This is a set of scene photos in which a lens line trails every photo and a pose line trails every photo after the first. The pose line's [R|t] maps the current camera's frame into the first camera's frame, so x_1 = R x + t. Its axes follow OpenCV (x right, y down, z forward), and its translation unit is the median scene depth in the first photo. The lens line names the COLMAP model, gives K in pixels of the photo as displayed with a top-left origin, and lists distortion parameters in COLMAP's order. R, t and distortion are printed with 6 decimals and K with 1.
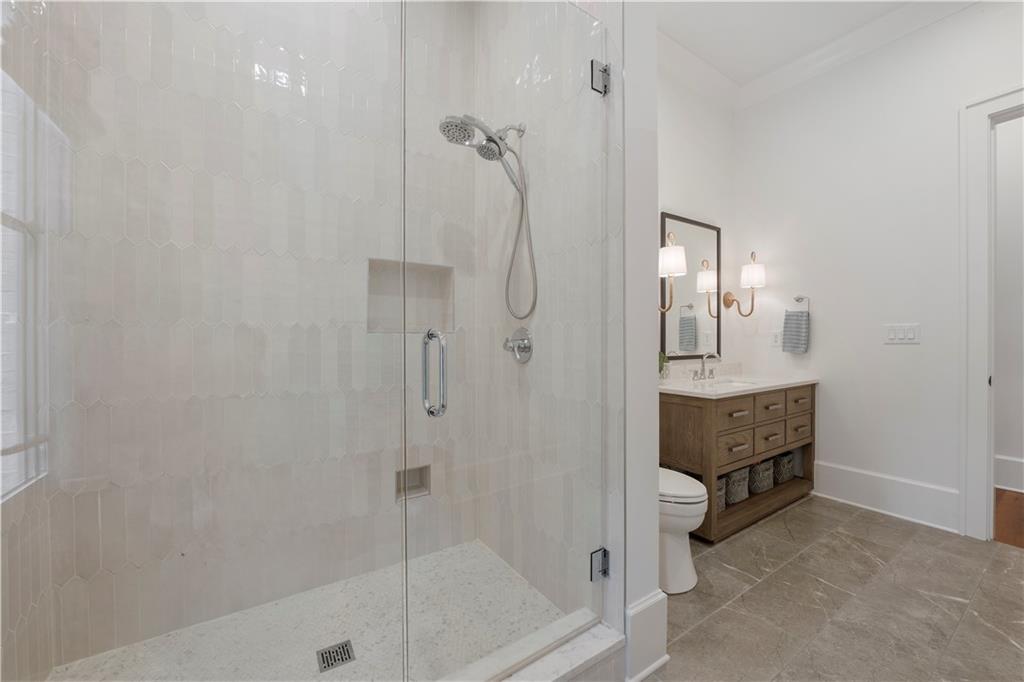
lens RADIAL K [[393.9, 0, 512.0], [0, 393.9, 341.0], [0, 0, 1]] dist [0.001783, 0.000156]
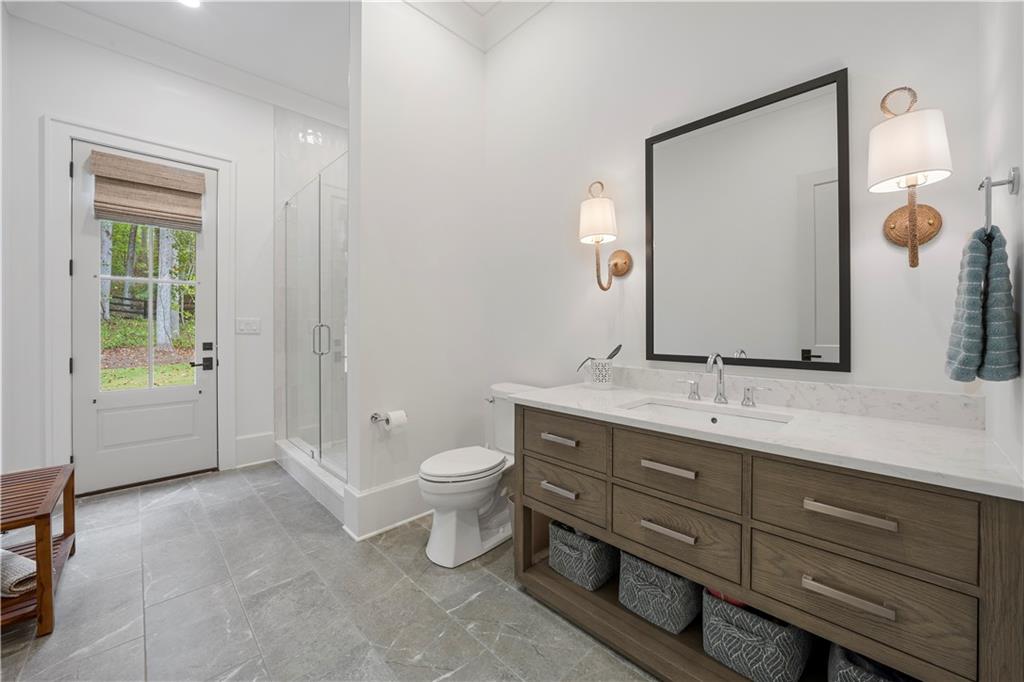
lens RADIAL K [[373.1, 0, 515.6], [0, 373.1, 328.4], [0, 0, 1]] dist [-0.000084, -0.000030]
pose [[0.210983, 0.002056, -0.977487, 1.286156], [0.000630, 0.999997, 0.002240, -0.007648], [0.977489, -0.001088, 0.210982, 0.865441]]
